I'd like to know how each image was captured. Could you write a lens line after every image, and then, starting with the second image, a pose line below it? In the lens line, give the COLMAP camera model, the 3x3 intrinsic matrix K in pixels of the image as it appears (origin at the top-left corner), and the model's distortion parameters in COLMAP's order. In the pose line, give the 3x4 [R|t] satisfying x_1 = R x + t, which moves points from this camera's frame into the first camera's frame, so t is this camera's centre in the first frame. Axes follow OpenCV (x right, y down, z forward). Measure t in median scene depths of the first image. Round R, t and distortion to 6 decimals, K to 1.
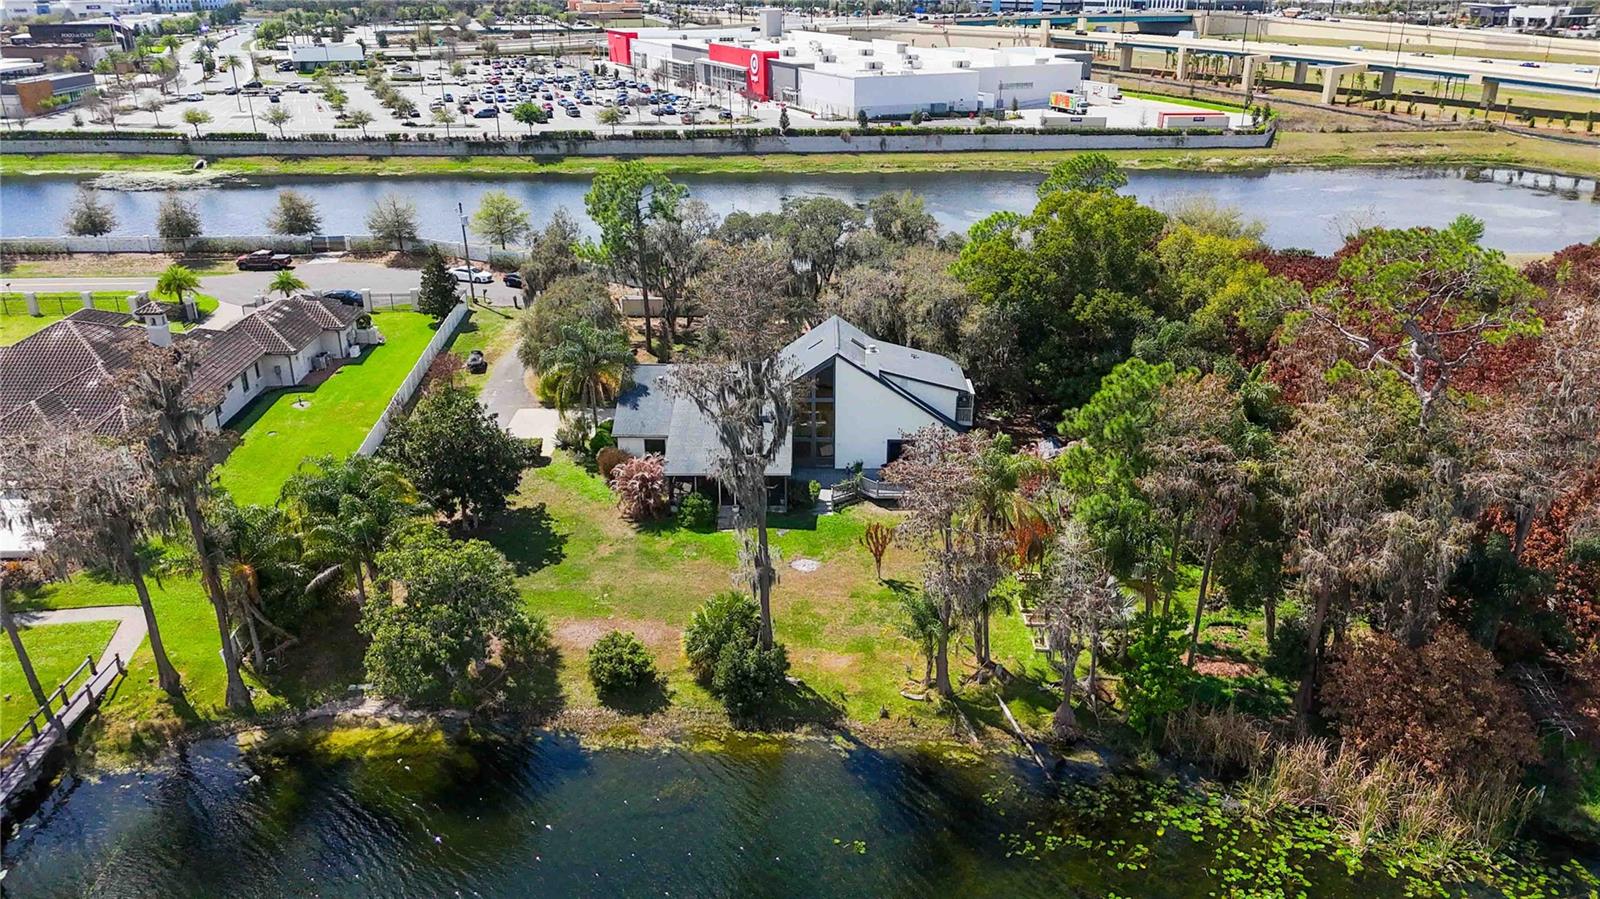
lens RADIAL K [[1159.9, 0, 800.0], [0, 1159.9, 449.5], [0, 0, 1]] dist [0.065958, -0.058093]
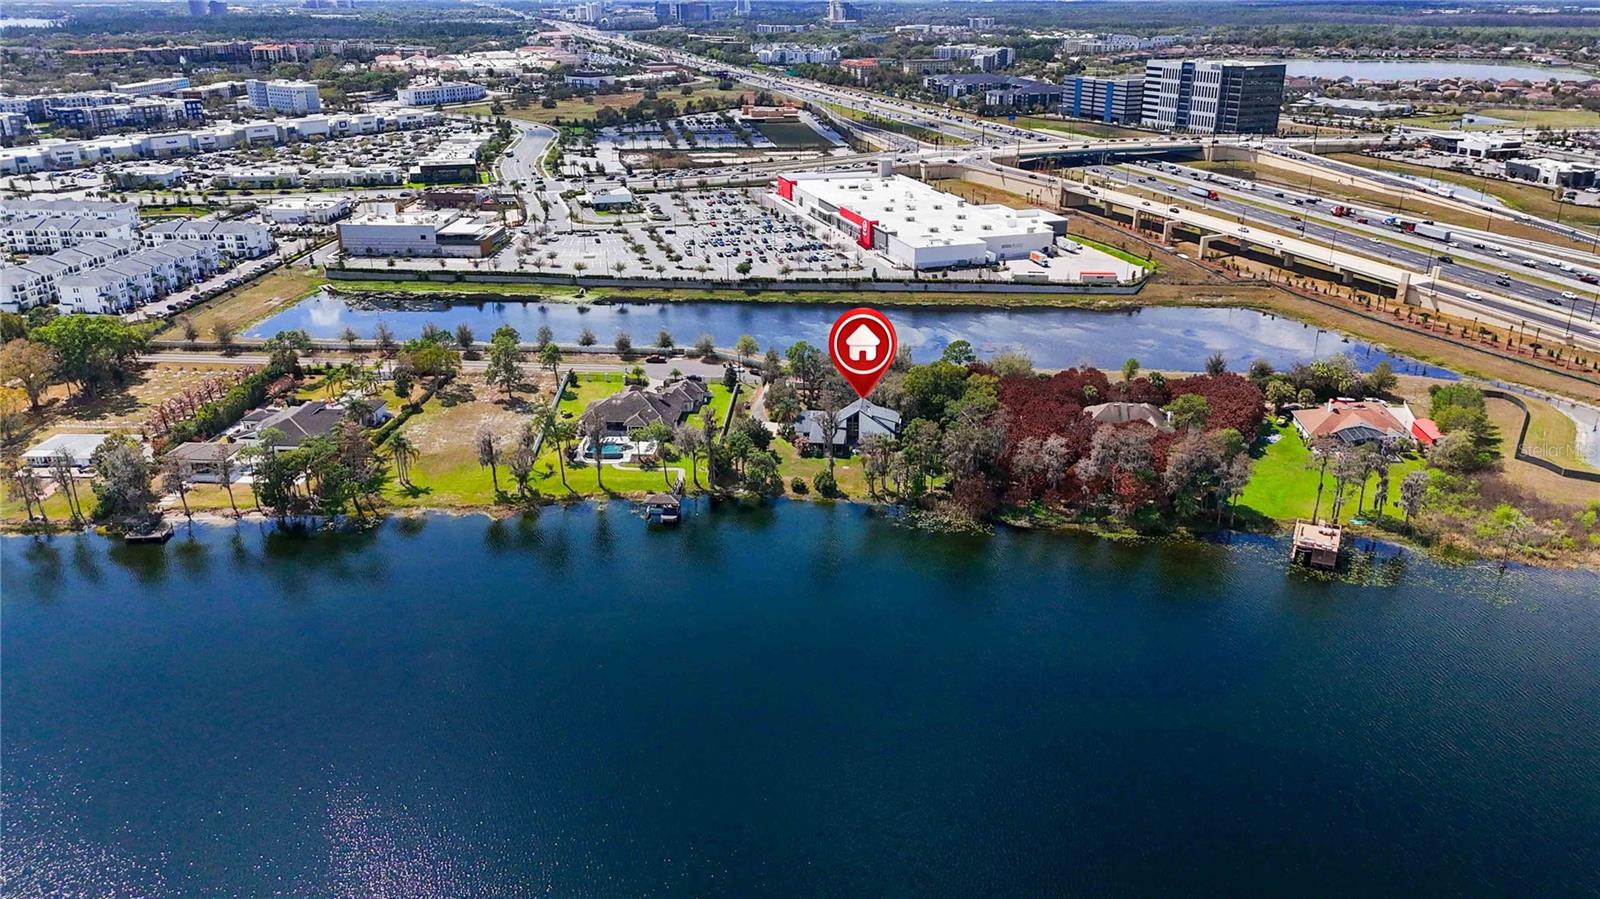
lens RADIAL K [[1159.9, 0, 800.0], [0, 1159.9, 449.5], [0, 0, 1]] dist [0.065958, -0.058093]
pose [[0.992758, 0.043157, -0.112111, 0.226761], [-0.044205, 0.998999, -0.006882, 0.060569], [0.111701, 0.011788, 0.993672, -2.253123]]
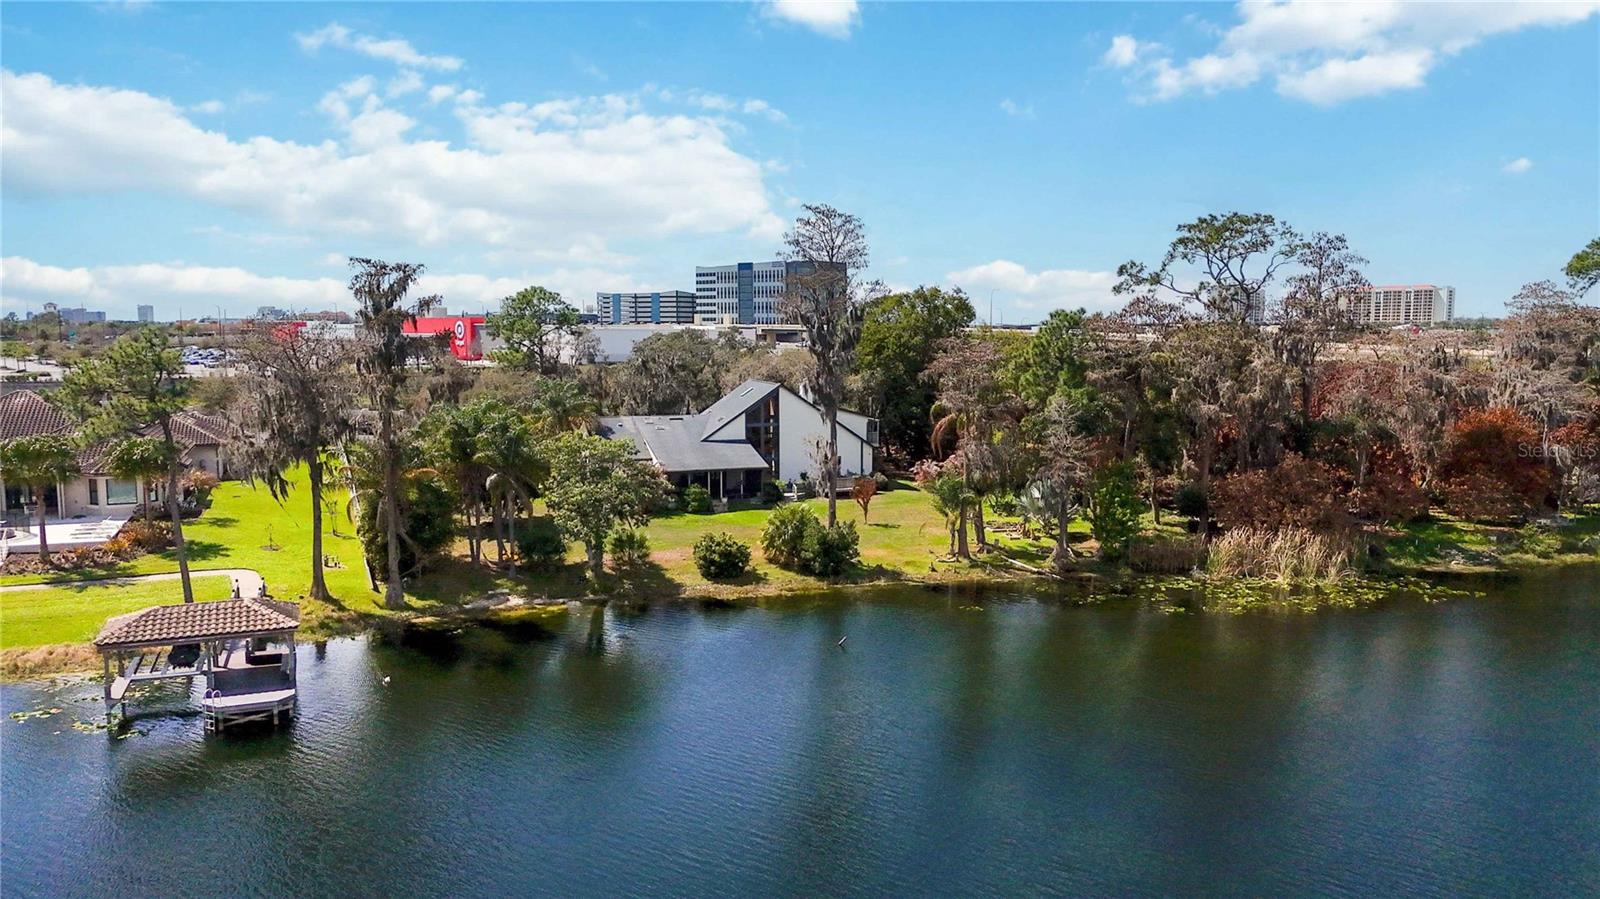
lens RADIAL K [[1159.9, 0, 800.0], [0, 1159.9, 449.5], [0, 0, 1]] dist [0.065958, -0.058093]
pose [[0.945630, -0.033279, 0.323536, -0.321565], [0.119487, 0.960737, -0.250414, 0.271468], [-0.302499, 0.275458, 0.912479, -0.109764]]
